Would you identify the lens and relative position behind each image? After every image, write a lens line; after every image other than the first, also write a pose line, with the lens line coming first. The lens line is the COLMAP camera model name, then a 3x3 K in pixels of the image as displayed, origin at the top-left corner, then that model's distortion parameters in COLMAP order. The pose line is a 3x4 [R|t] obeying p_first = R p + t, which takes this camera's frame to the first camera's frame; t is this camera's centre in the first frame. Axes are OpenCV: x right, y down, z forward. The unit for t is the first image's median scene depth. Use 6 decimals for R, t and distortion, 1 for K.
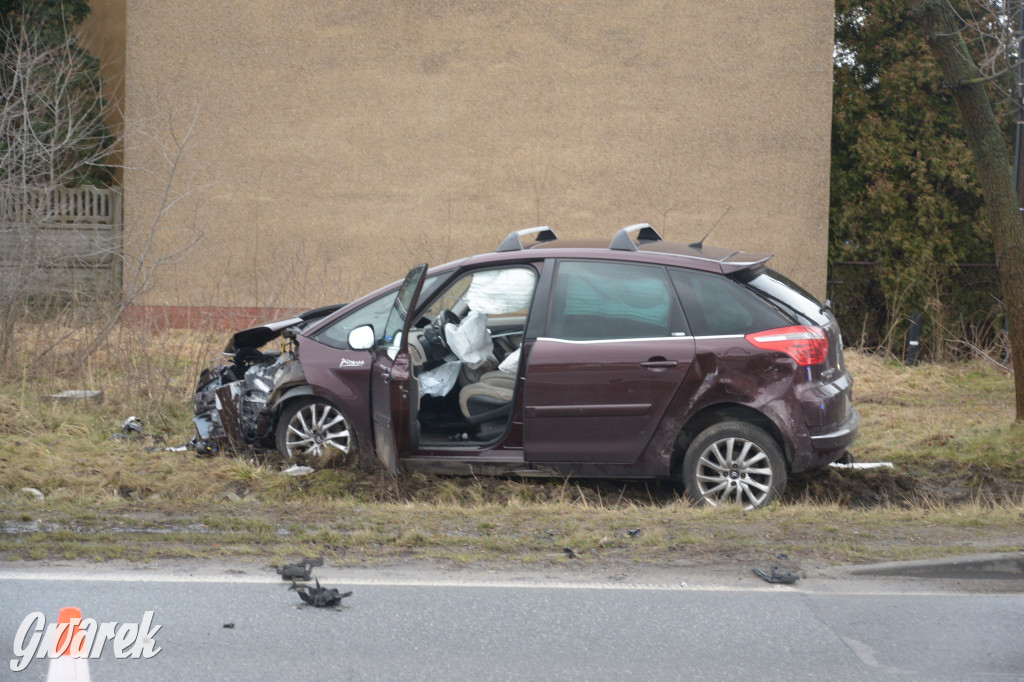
lens RADIAL K [[2019.1, 0, 497.4], [0, 2019.1, 341.2], [0, 0, 1]] dist [0.004227, 0.101719]
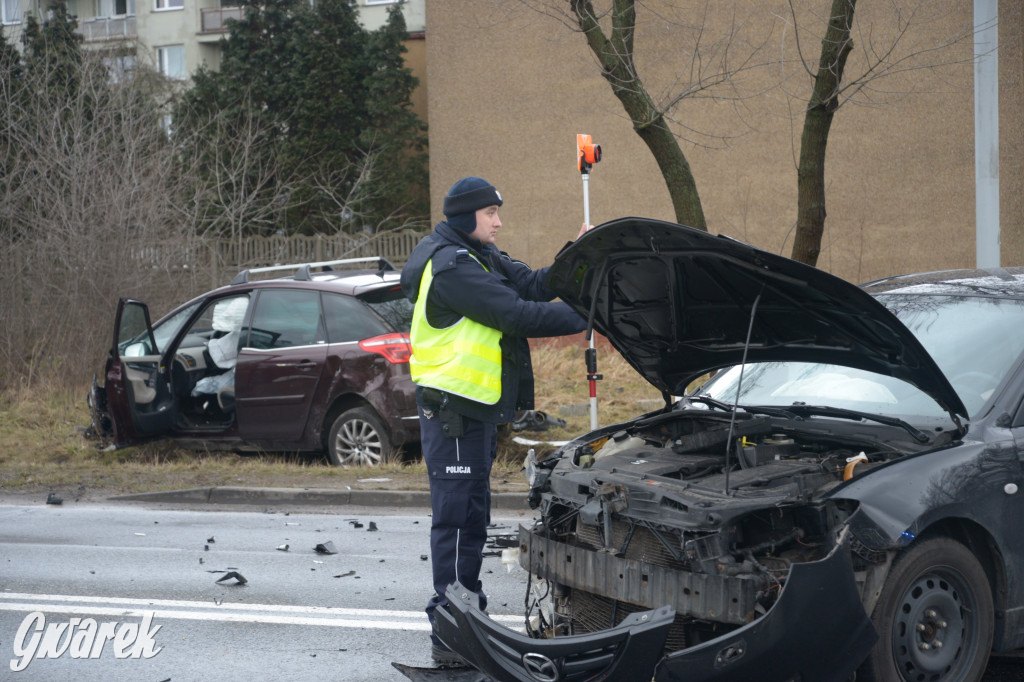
lens RADIAL K [[2132.3, 0, 486.2], [0, 2132.3, 339.9], [0, 0, 1]] dist [0.037739, 0.139771]
pose [[0.900361, -0.030361, -0.434083, 0.396840], [0.025156, 0.999526, -0.017732, 0.011252], [0.434416, 0.005045, 0.900698, -0.108942]]
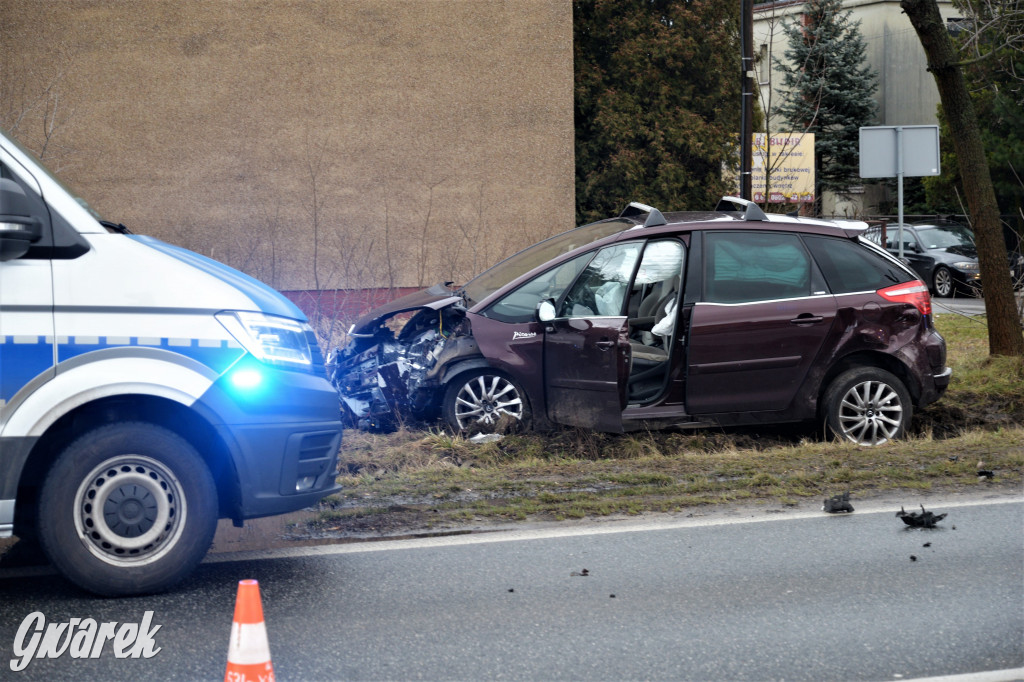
lens RADIAL K [[2062.3, 0, 512.0], [0, 2062.3, 341.0], [0, 0, 1]] dist [0.010436, 0.151254]
pose [[0.947337, -0.057296, 0.315070, -0.218993], [0.053024, 0.998348, 0.022121, -0.005611], [-0.315817, -0.004250, 0.948811, -0.022151]]
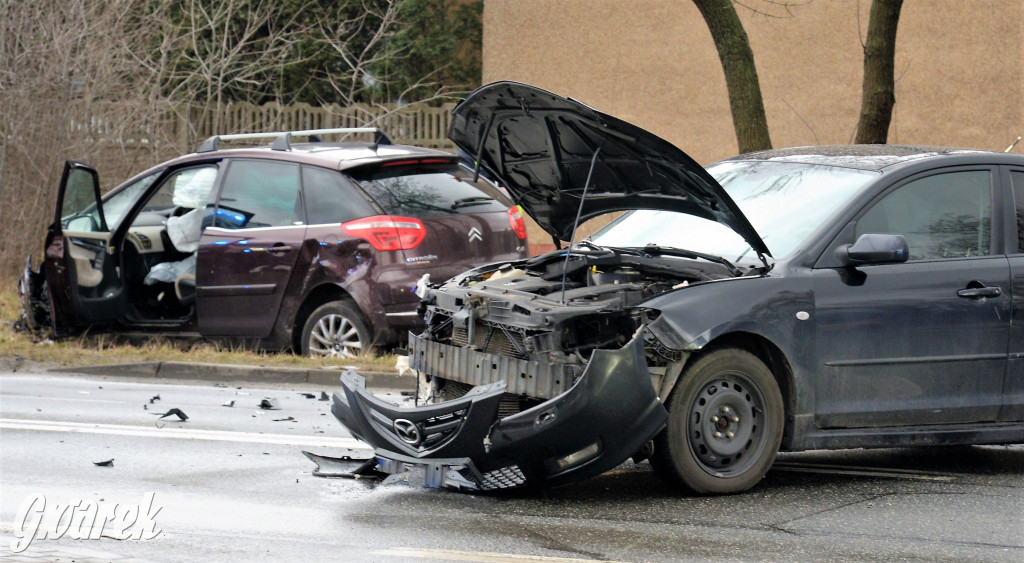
lens RADIAL K [[3614.8, 0, 512.0], [0, 3614.8, 281.5], [0, 0, 1]] dist [0.087264, 1.113982]
pose [[0.883902, 0.009867, -0.467567, 0.570794], [-0.024074, 0.999412, -0.024420, 0.037841], [0.467051, 0.032841, 0.883620, -0.368563]]
